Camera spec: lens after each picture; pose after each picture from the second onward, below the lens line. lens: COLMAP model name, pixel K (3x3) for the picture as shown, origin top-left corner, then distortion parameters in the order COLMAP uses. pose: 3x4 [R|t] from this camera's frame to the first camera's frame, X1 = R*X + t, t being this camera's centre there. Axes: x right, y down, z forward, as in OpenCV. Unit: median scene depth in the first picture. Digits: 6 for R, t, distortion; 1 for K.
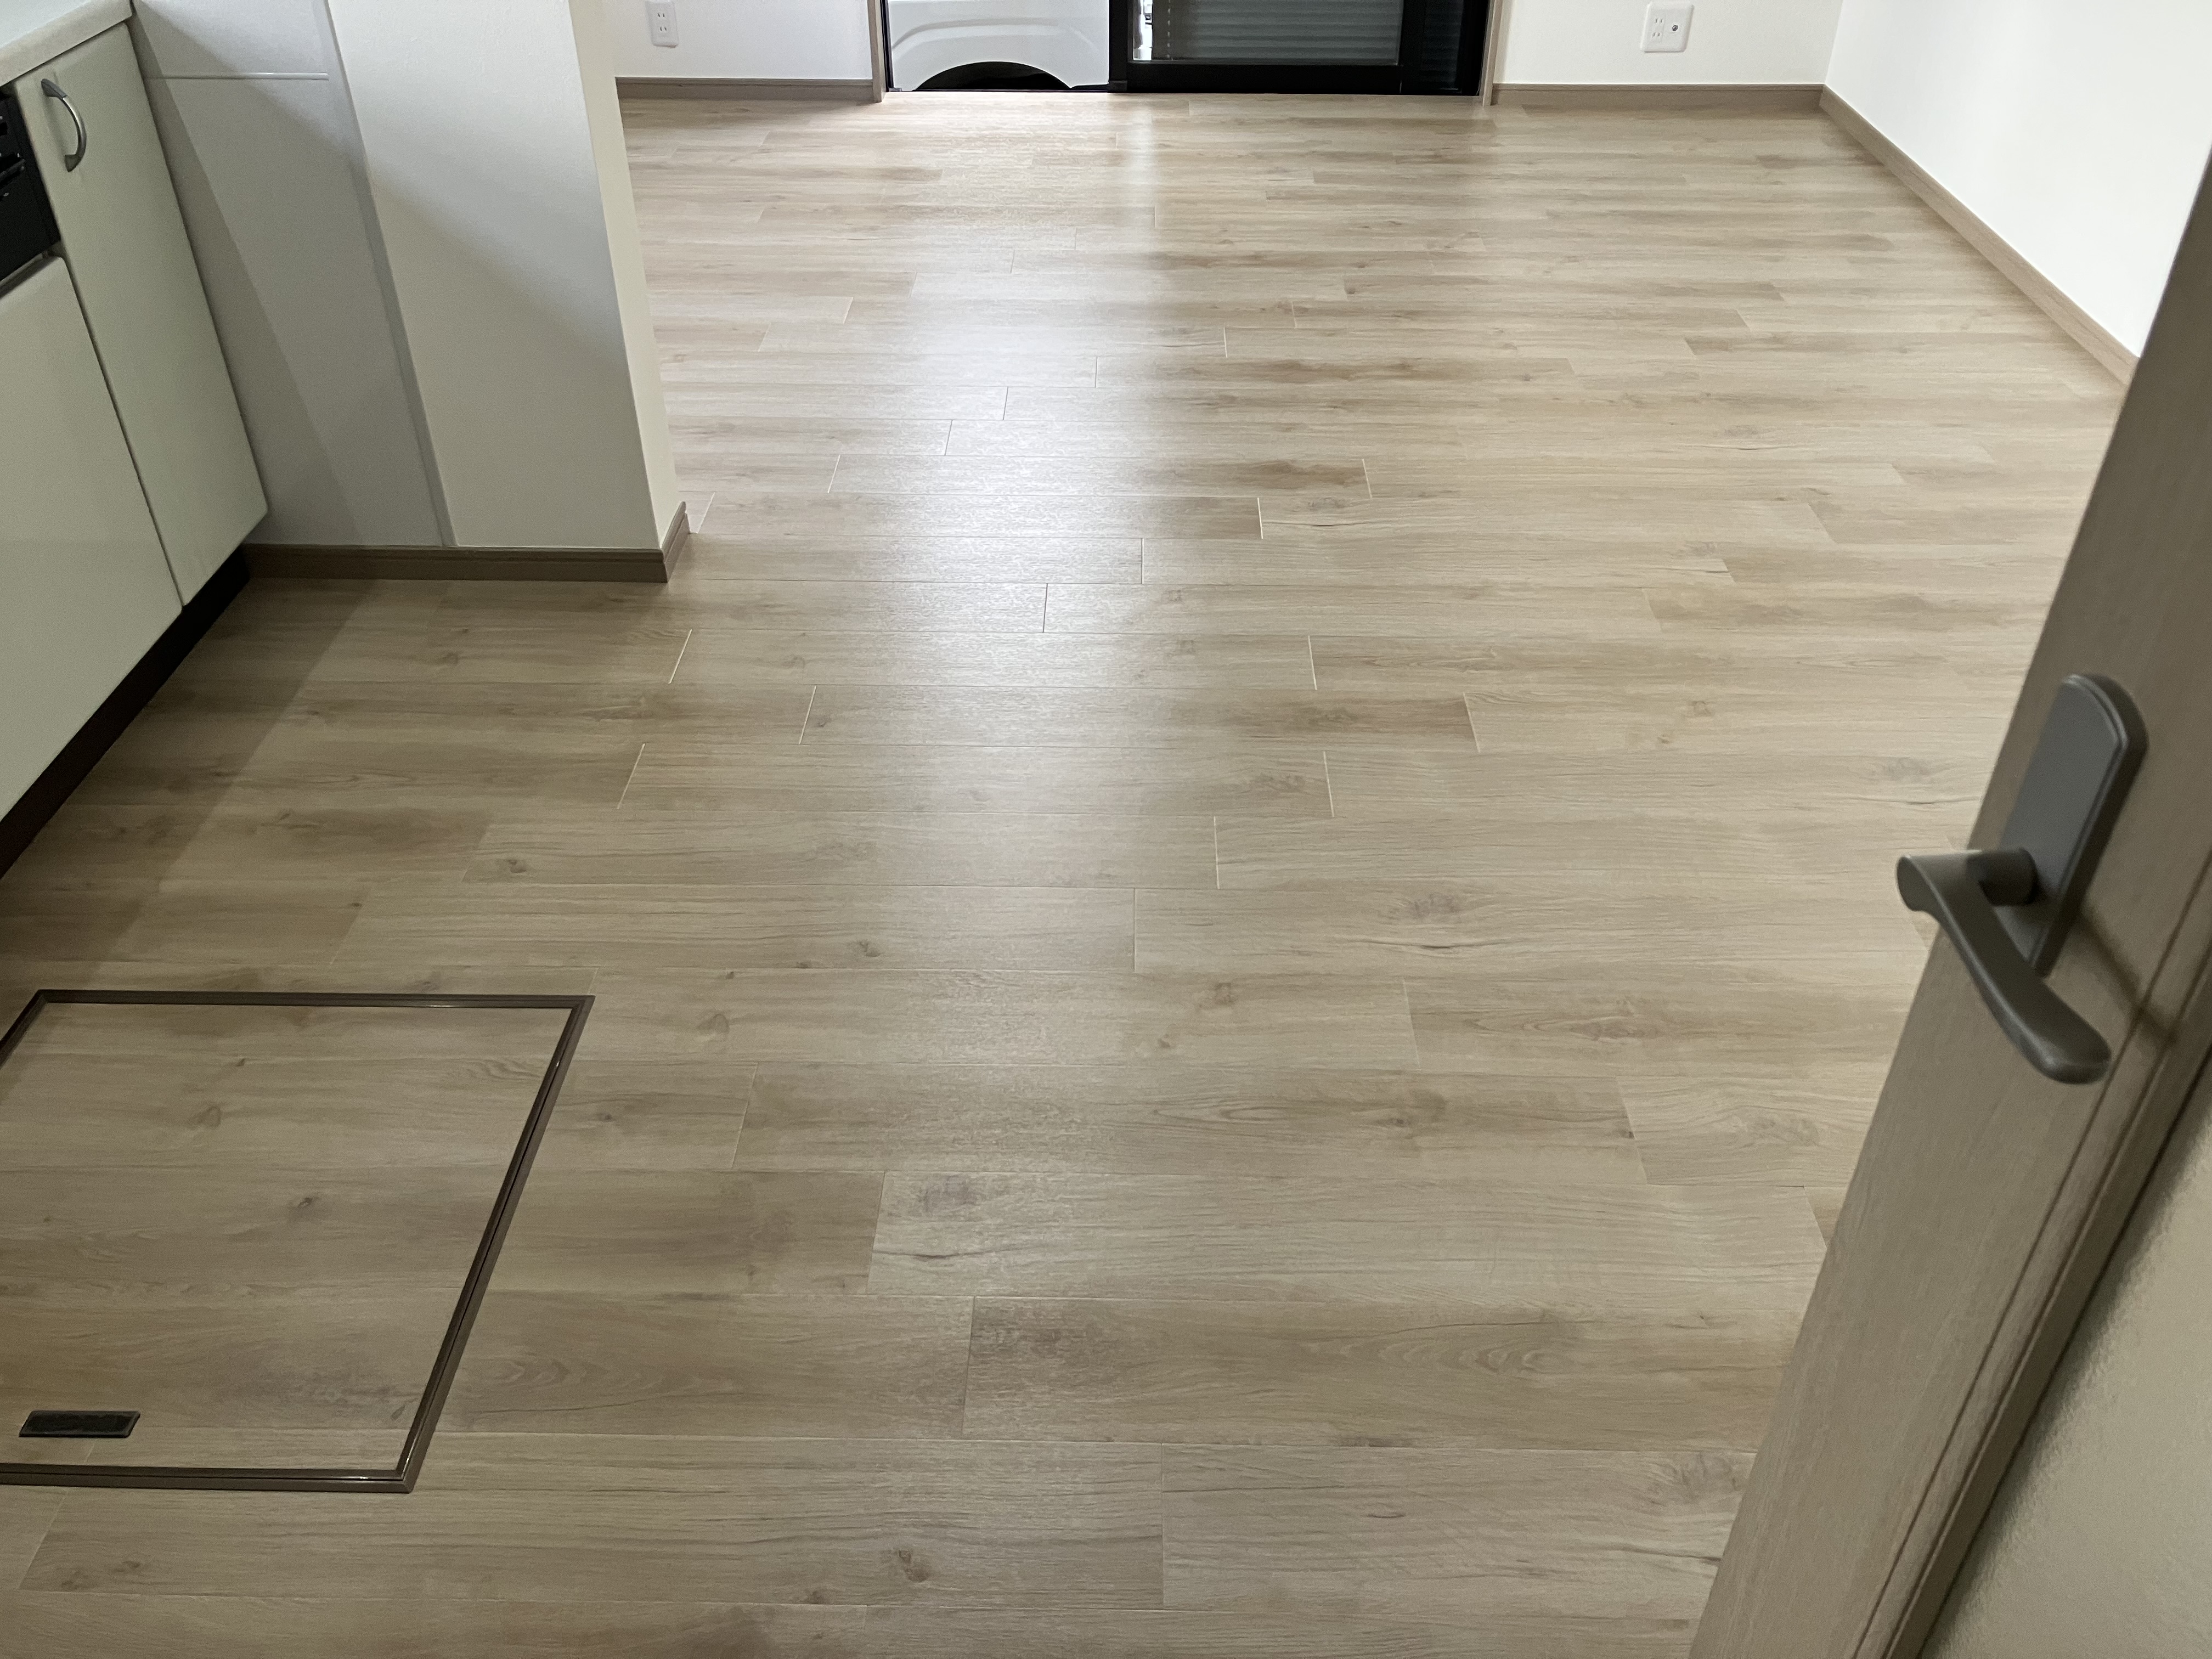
lens RADIAL K [[1818.3, 0, 1106.0], [0, 1818.3, 829.5], [0, 0, 1]] dist [0.002370, 0.003401]
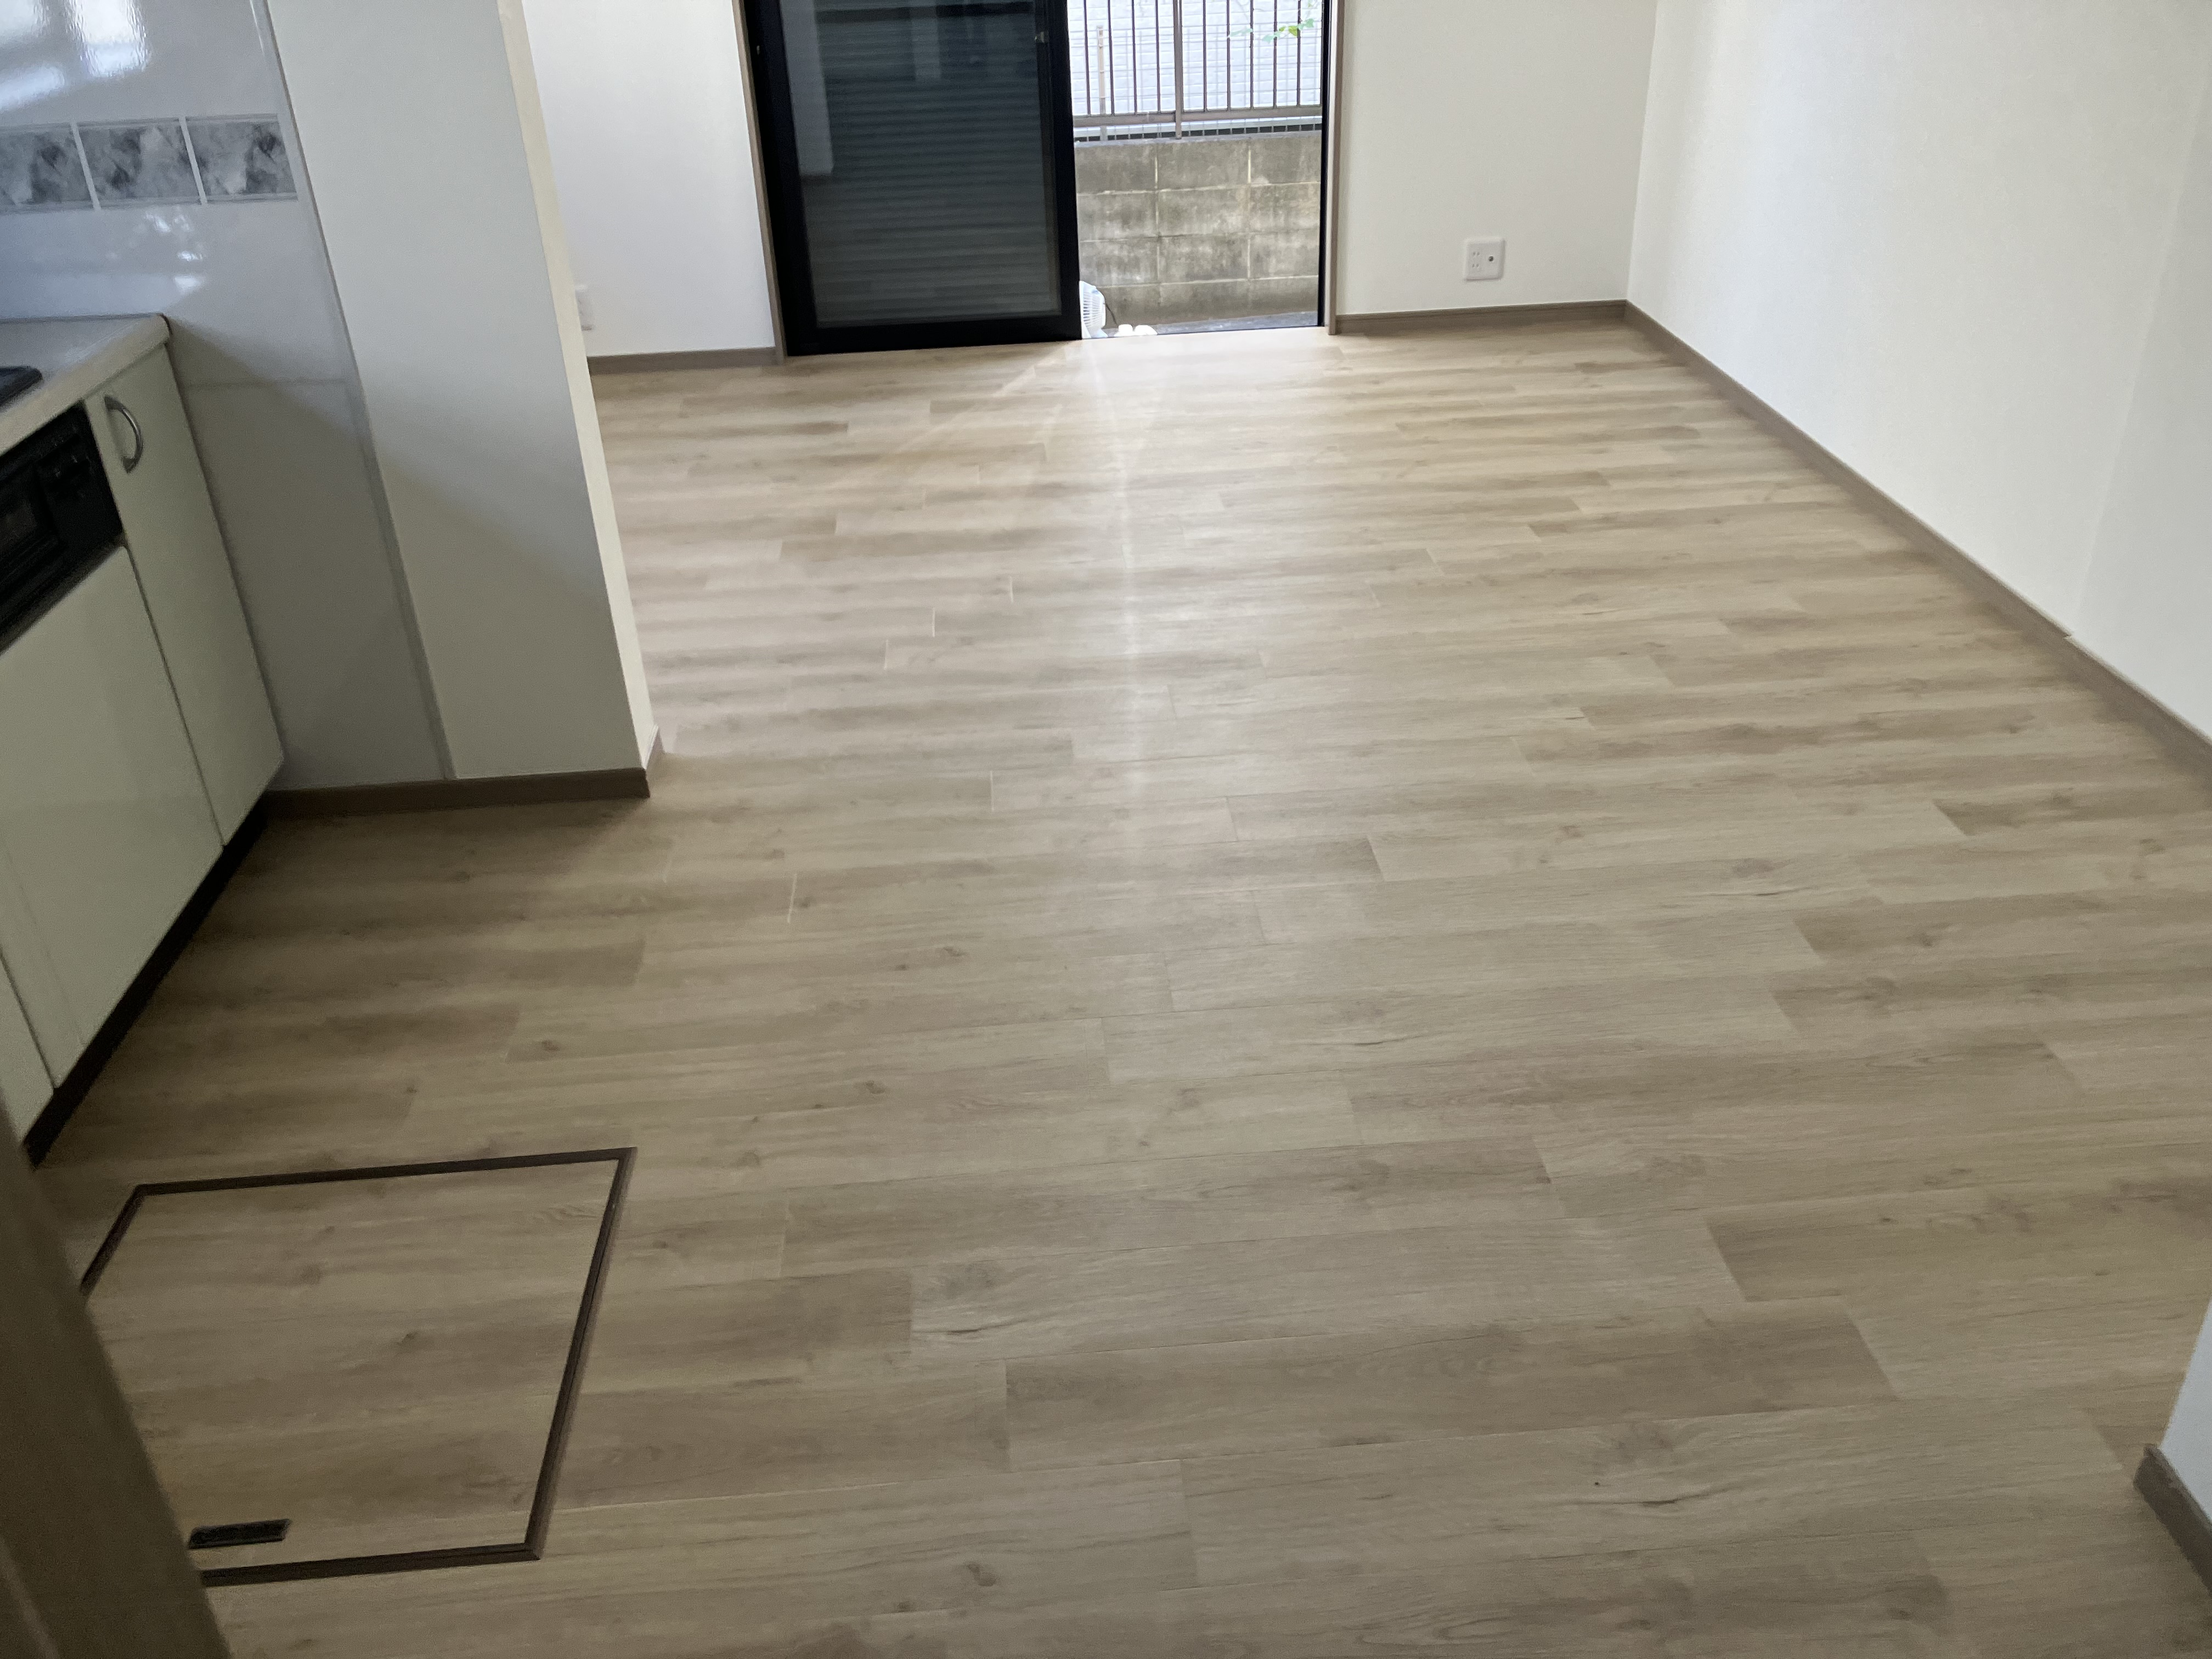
lens RADIAL K [[1818.3, 0, 1106.0], [0, 1818.3, 829.5], [0, 0, 1]] dist [0.002370, 0.003401]
pose [[0.995307, -0.078177, 0.057034, -0.037985], [0.084445, 0.989492, -0.117362, 0.050455], [-0.047259, 0.121628, 0.991450, -0.150329]]
